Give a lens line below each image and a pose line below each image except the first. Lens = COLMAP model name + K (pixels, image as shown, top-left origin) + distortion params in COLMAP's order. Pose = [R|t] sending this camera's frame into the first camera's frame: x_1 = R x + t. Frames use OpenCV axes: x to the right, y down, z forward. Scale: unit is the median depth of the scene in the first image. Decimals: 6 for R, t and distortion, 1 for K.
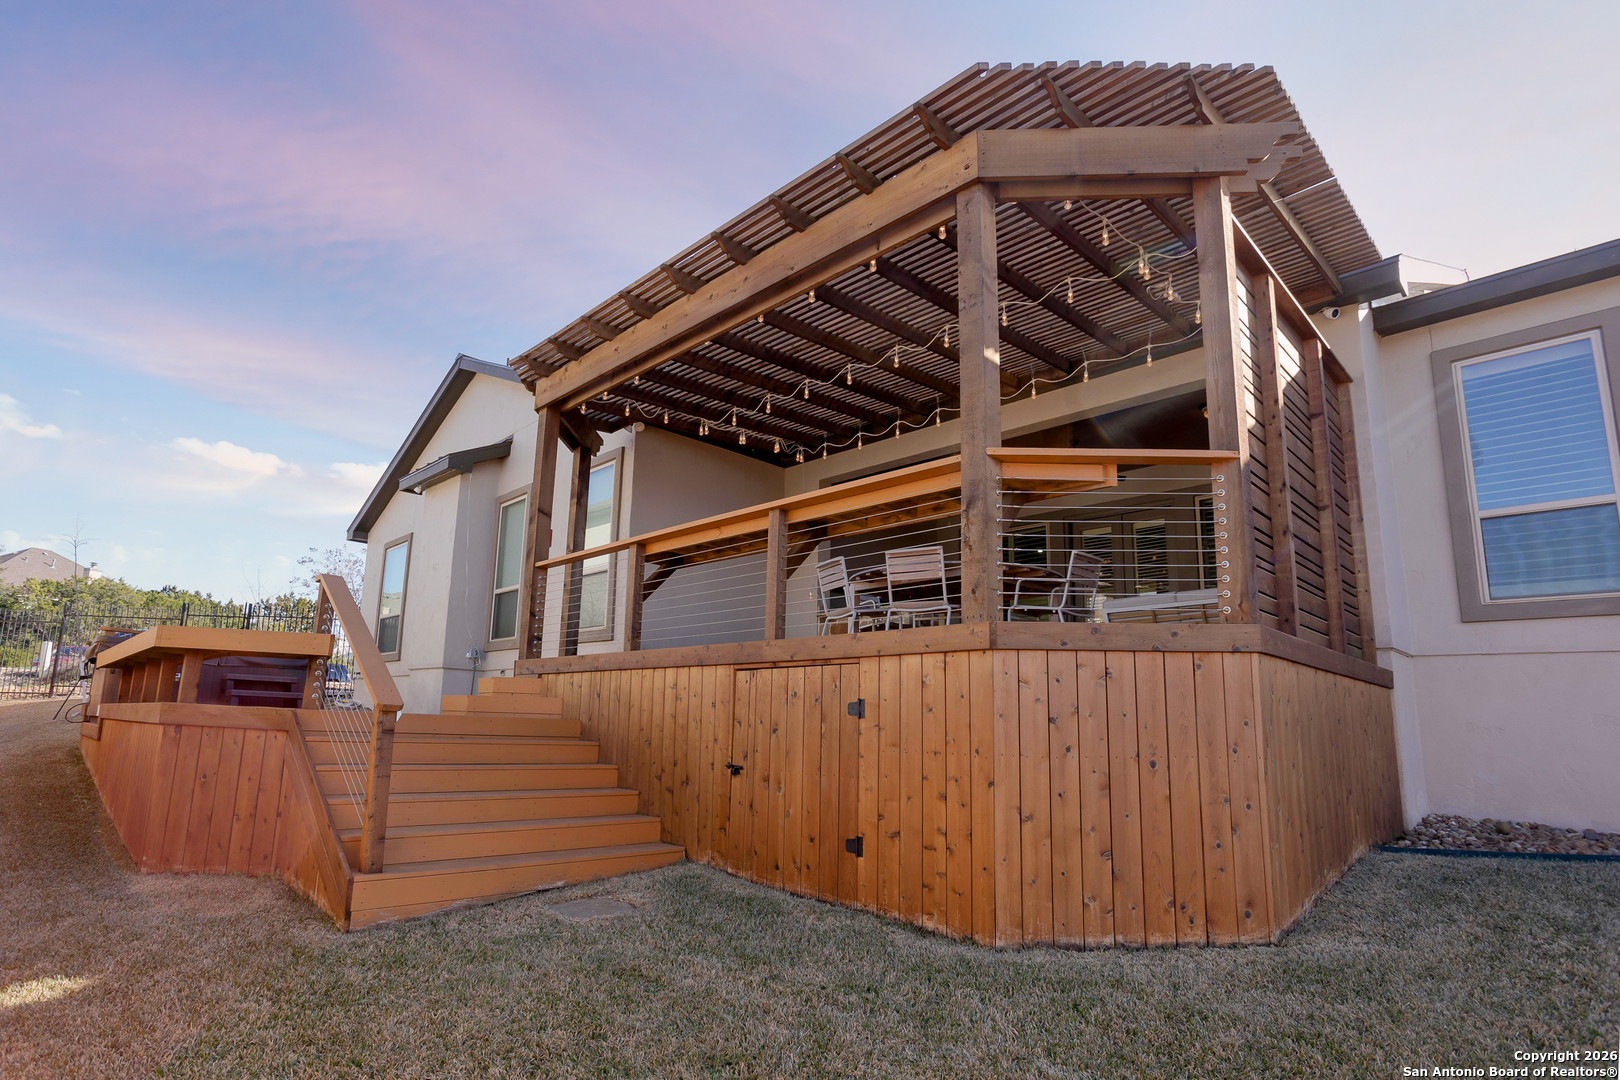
lens RADIAL K [[853.8, 0, 804.8], [0, 853.8, 569.0], [0, 0, 1]] dist [-0.061554, 0.040487]
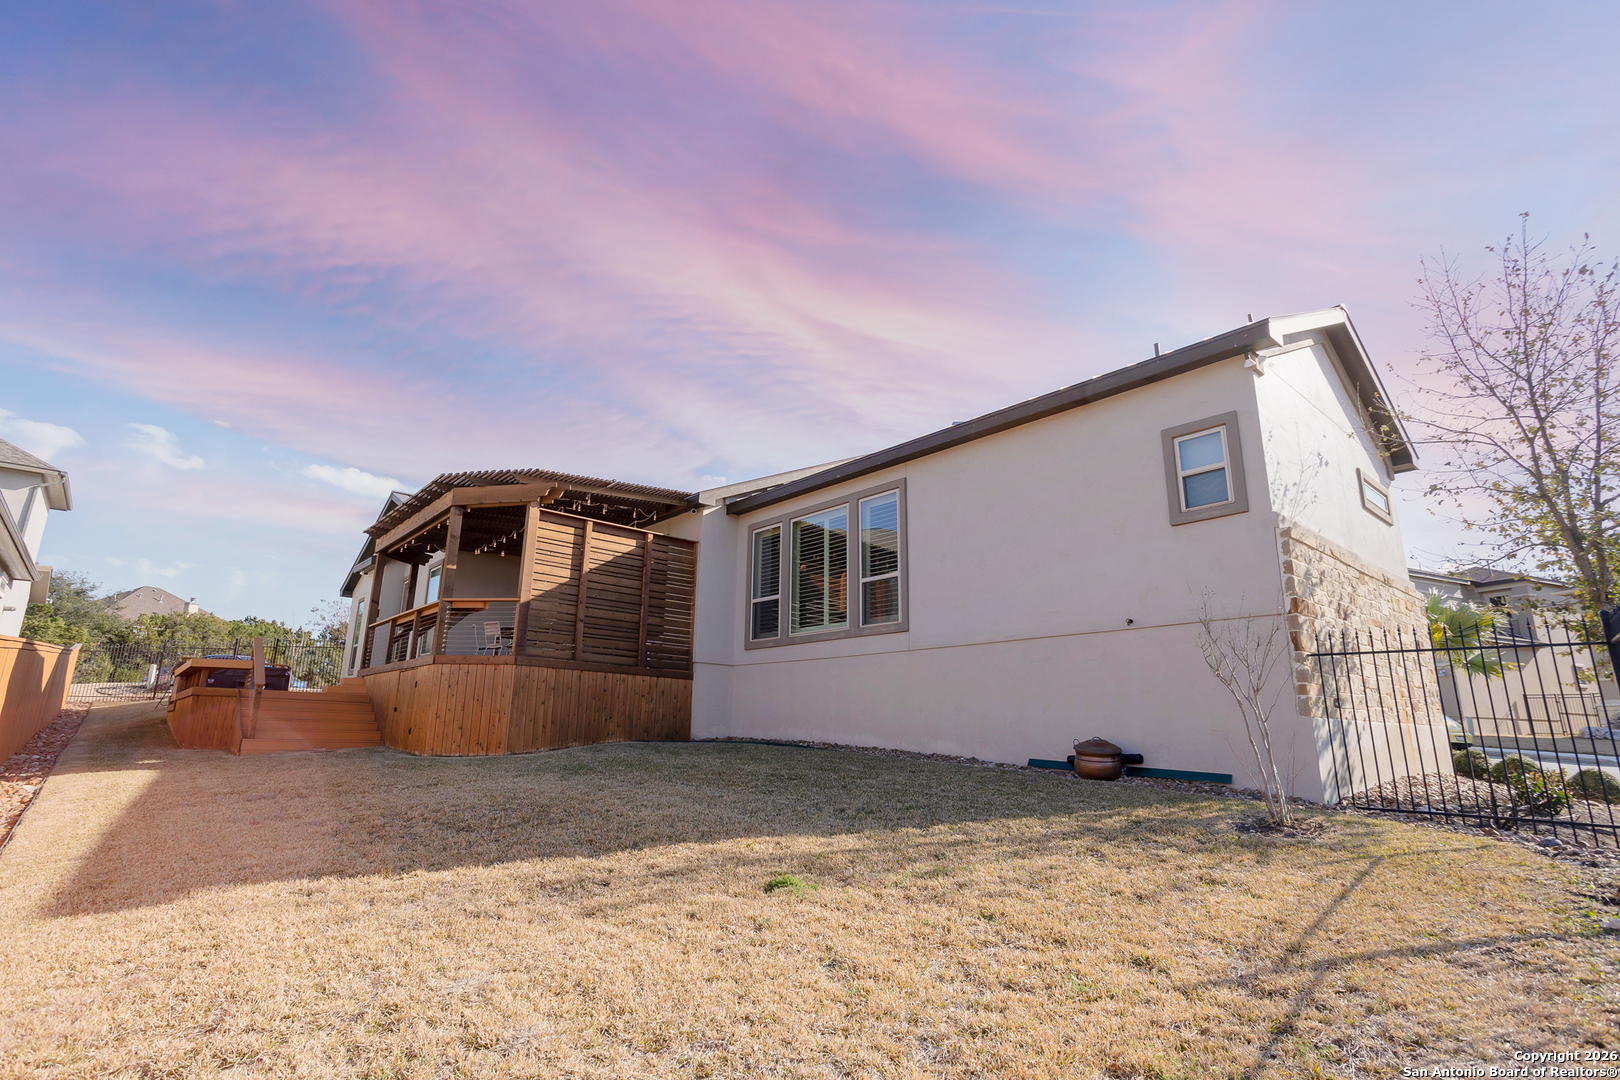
lens RADIAL K [[817.2, 0, 817.1], [0, 817.2, 515.7], [0, 0, 1]] dist [-0.055966, 0.035114]
pose [[0.998632, -0.022116, -0.047375, 0.779237], [0.018010, 0.996183, -0.085416, -0.075412], [0.049084, 0.084445, 0.995218, -0.858104]]
